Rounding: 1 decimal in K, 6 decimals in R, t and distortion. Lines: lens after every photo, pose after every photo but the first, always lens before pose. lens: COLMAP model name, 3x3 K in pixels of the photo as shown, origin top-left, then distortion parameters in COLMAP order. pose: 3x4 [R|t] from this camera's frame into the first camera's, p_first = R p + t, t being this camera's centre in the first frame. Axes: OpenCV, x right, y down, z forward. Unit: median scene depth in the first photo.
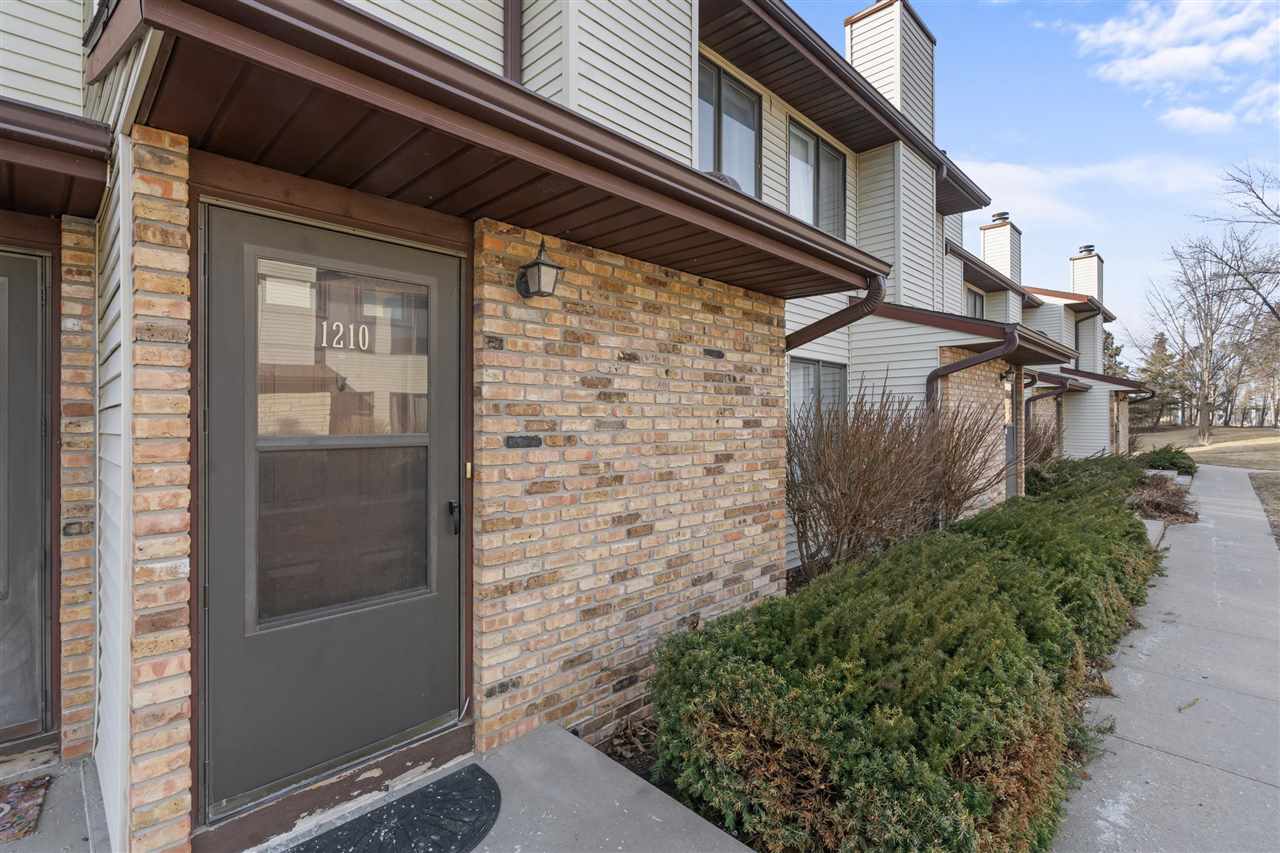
lens RADIAL K [[595.3, 0, 610.7], [0, 595.3, 424.7], [0, 0, 1]] dist [-0.004515, 0.002523]
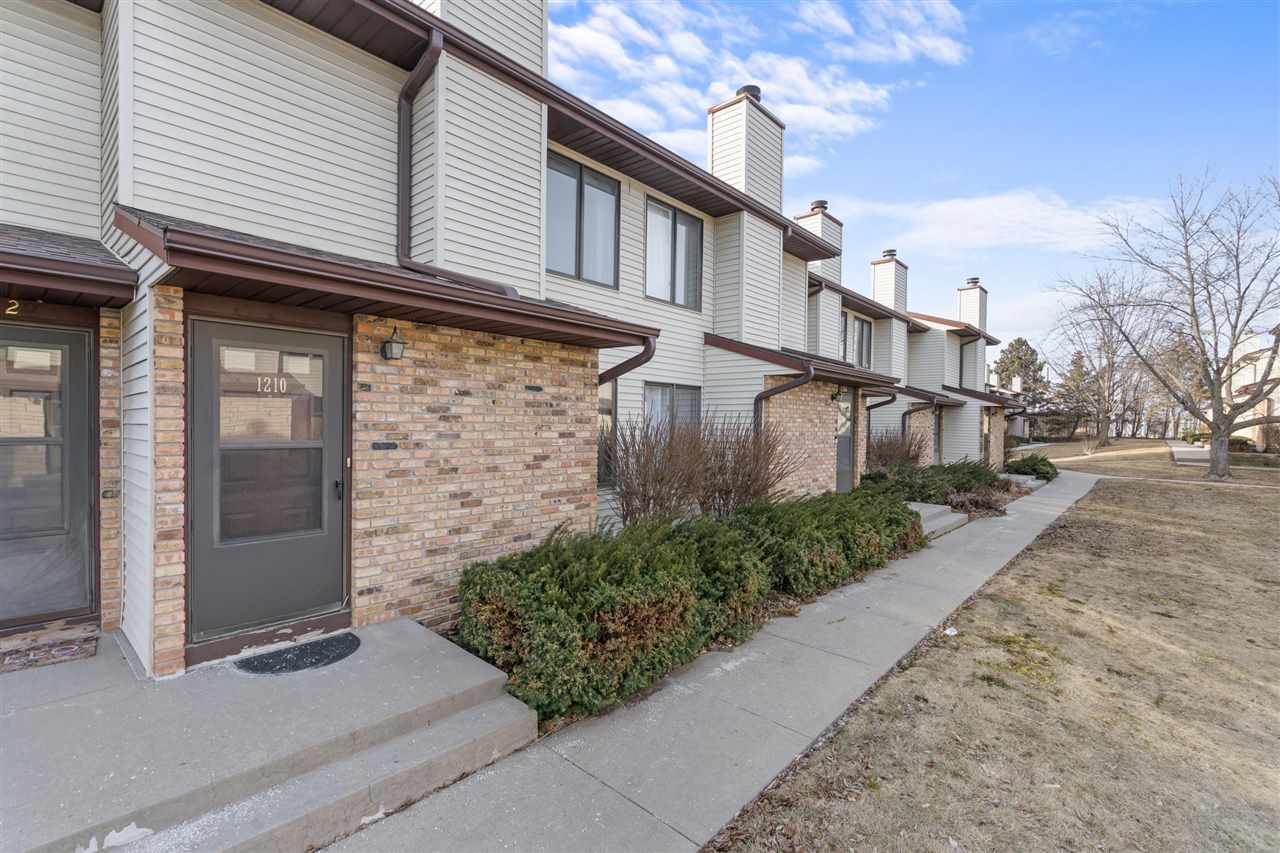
lens RADIAL K [[595.3, 0, 615.6], [0, 595.3, 440.3], [0, 0, 1]] dist [-0.004515, 0.002523]
pose [[0.998890, 0.014364, 0.044858, 0.372761], [-0.015413, 0.999613, 0.023139, -0.031805], [-0.044509, -0.023805, 0.998725, -0.608648]]
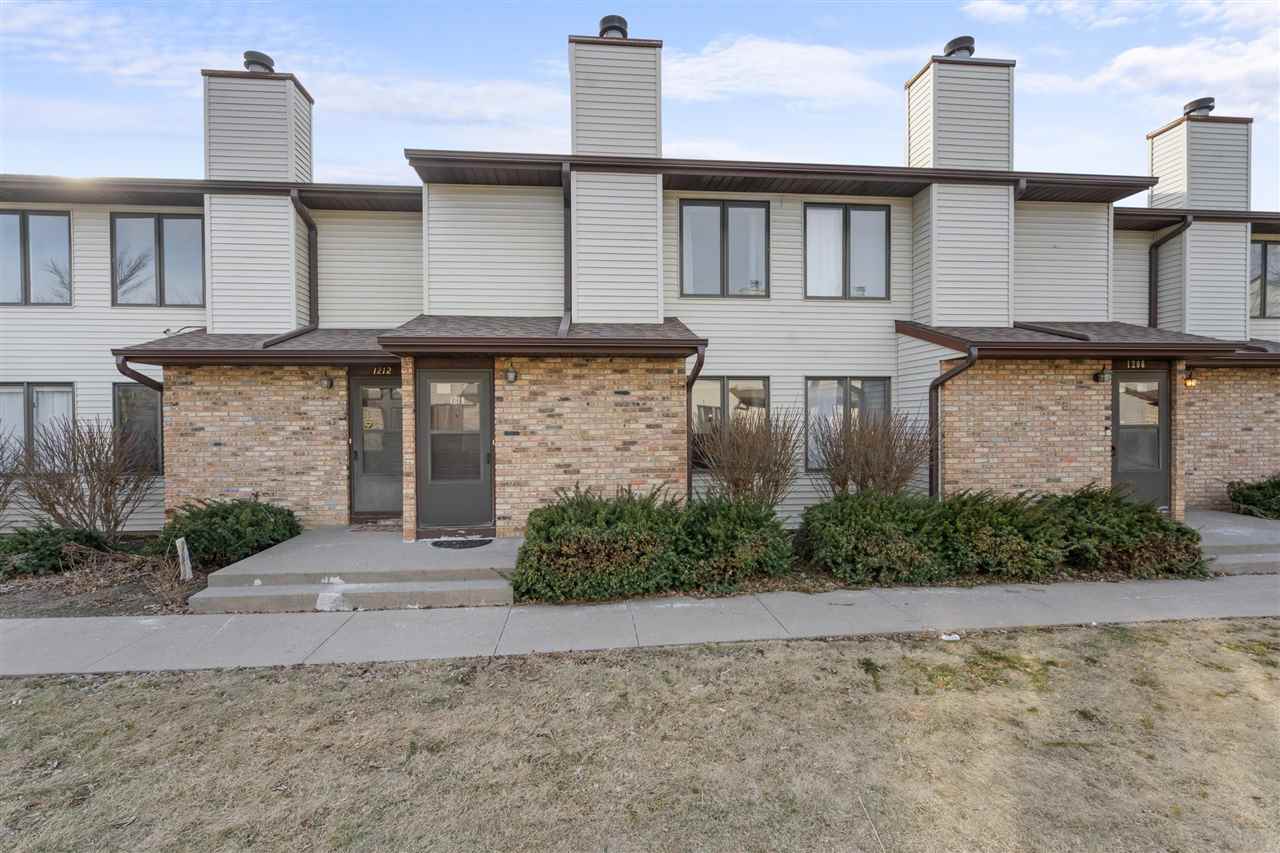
lens RADIAL K [[595.3, 0, 617.3], [0, 595.3, 438.0], [0, 0, 1]] dist [-0.004515, 0.002523]
pose [[0.753187, 0.017025, -0.657587, 1.824597], [0.001999, 0.999601, 0.028169, -0.024031], [0.657804, -0.022531, 0.752852, -0.695560]]
